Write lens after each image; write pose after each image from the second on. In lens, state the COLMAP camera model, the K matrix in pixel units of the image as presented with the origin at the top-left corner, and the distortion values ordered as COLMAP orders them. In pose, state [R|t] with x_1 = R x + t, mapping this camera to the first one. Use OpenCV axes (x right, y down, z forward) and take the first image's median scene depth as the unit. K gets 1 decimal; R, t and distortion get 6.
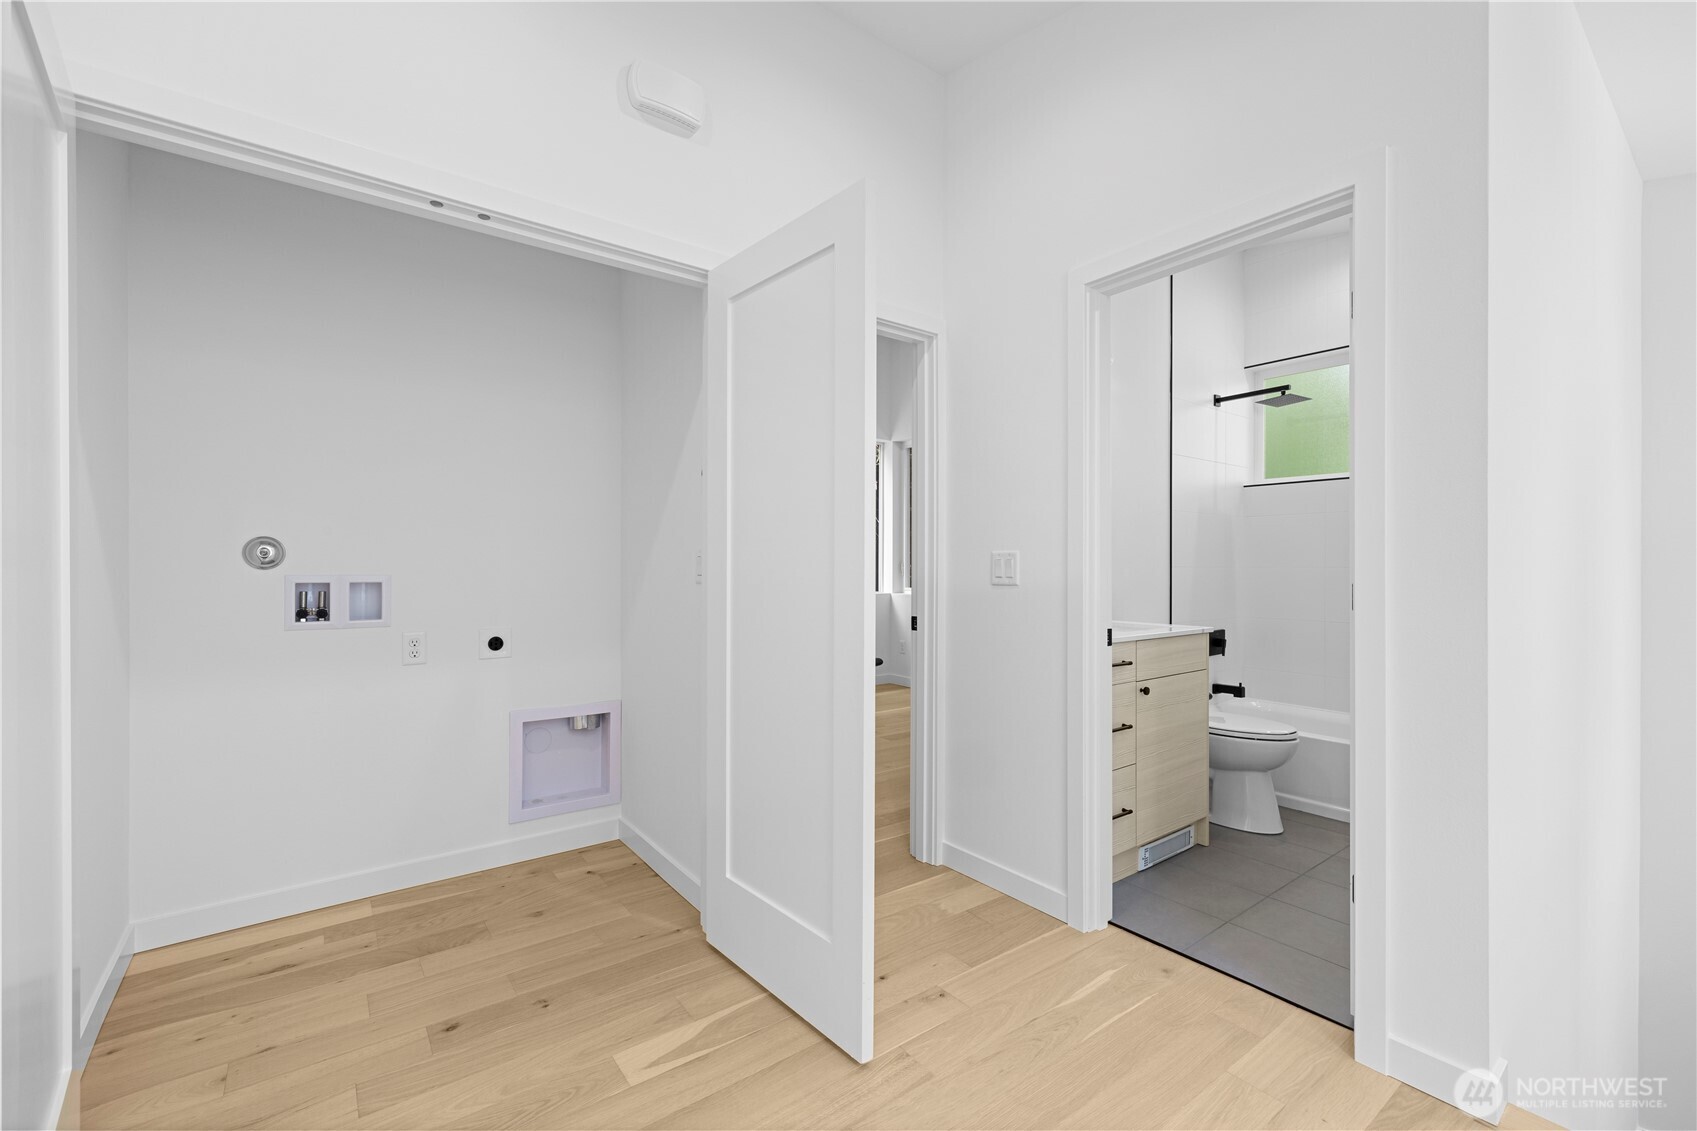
lens RADIAL K [[707.0, 0, 848.5], [0, 707.0, 565.5], [0, 0, 1]] dist [0.001742, 0.000315]
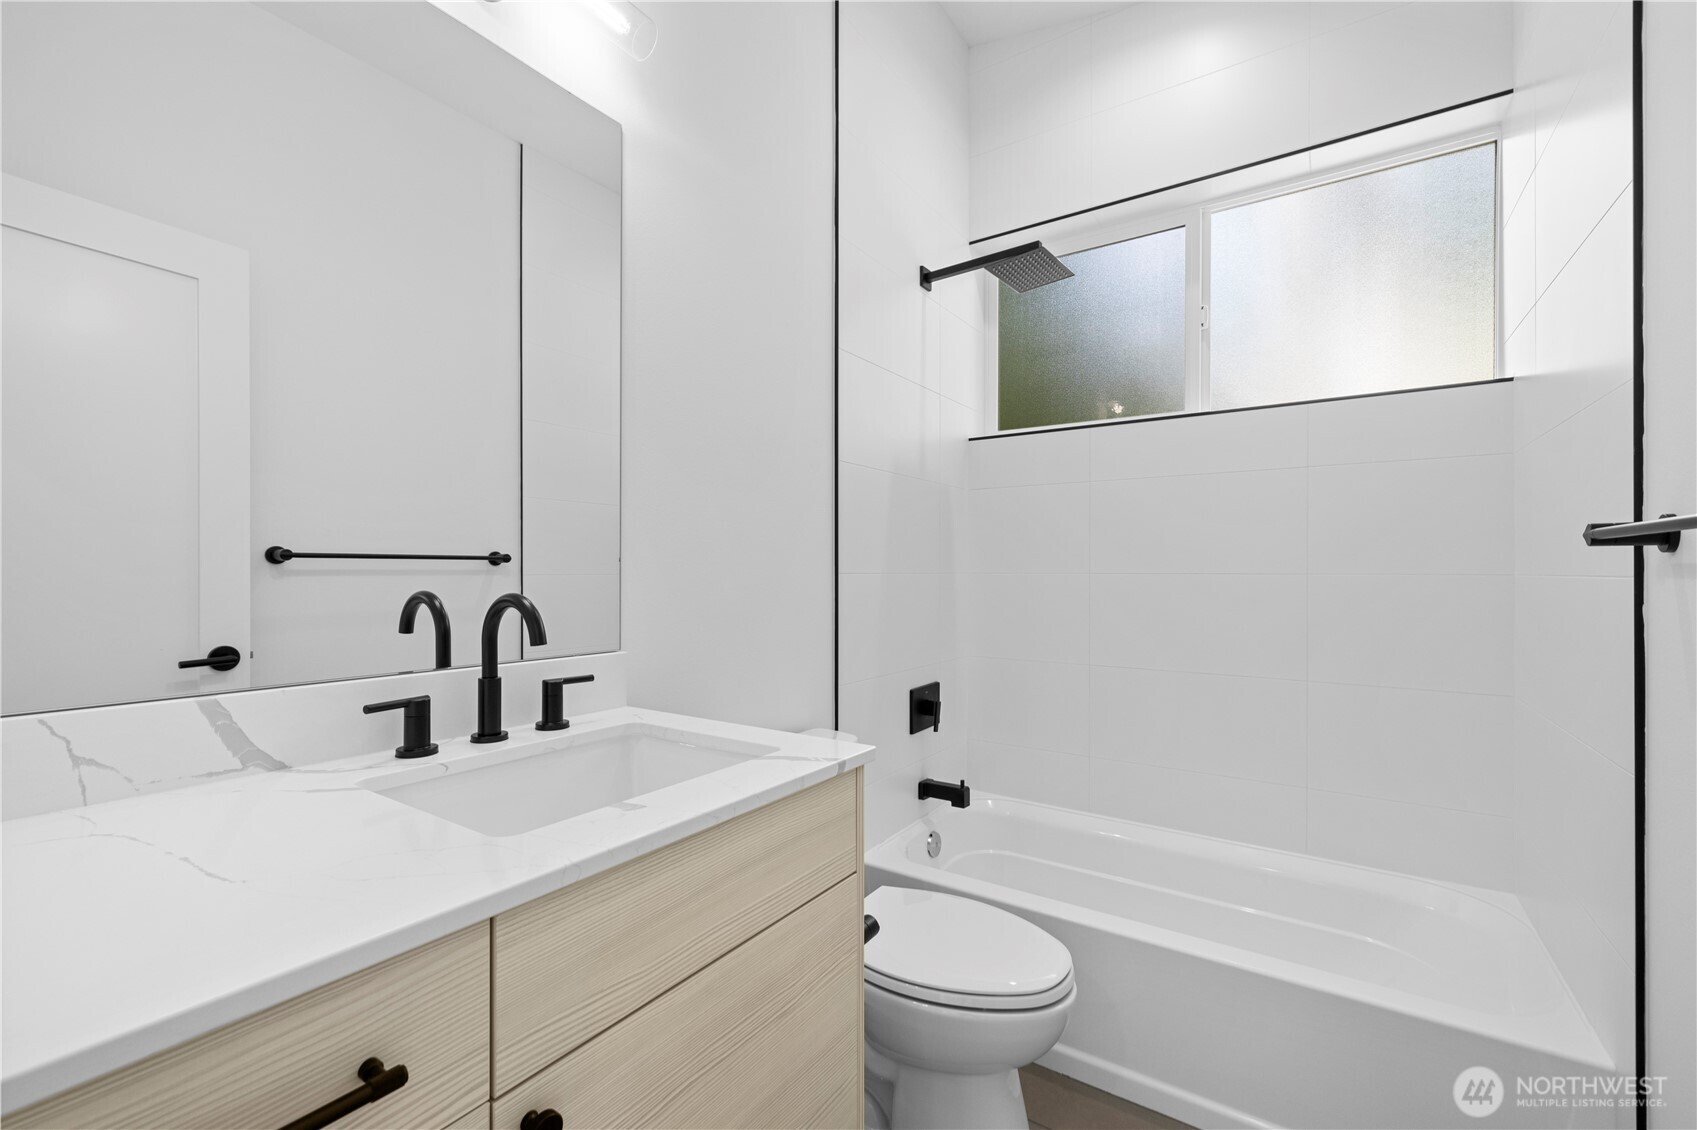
lens RADIAL K [[707.0, 0, 848.5], [0, 707.0, 565.0], [0, 0, 1]] dist [0.001742, 0.000315]
pose [[0.947398, -0.000987, 0.320057, 0.286637], [0.002202, 0.999992, -0.003434, -0.000482], [-0.320051, 0.003958, 0.947392, 0.493298]]
